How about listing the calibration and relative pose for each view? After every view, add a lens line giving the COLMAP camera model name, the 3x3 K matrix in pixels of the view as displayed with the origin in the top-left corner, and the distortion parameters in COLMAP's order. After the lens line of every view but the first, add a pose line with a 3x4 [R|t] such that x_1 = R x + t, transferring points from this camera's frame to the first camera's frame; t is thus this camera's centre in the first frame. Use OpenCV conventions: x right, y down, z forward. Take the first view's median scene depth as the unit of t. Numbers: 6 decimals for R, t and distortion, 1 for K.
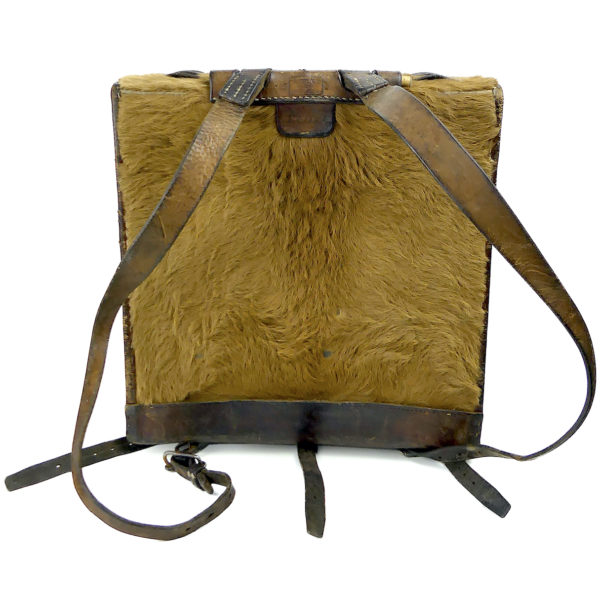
lens RADIAL K [[734.0, 0, 300.0], [0, 734.0, 300.0], [0, 0, 1]] dist [-0.005030, -0.025407]
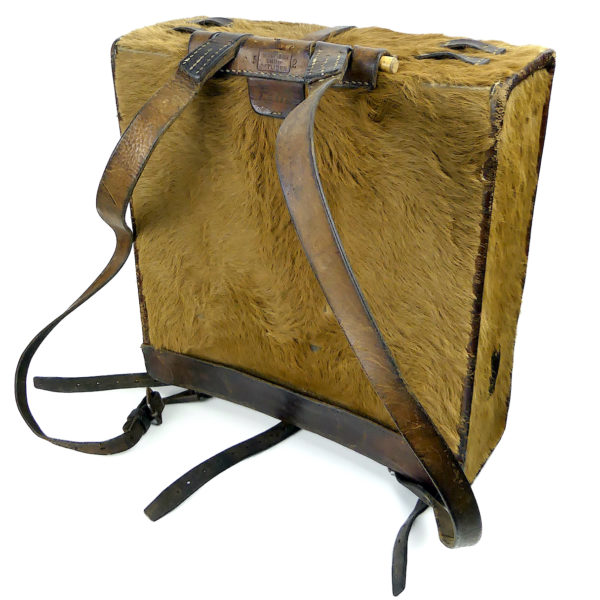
lens RADIAL K [[734.0, 0, 300.0], [0, 734.0, 300.0], [0, 0, 1]] dist [-0.005030, -0.025407]
pose [[0.859696, 0.237366, -0.452305, 0.447530], [-0.143469, 0.962035, 0.232177, -0.206818], [0.490244, -0.134710, 0.861112, 0.217194]]
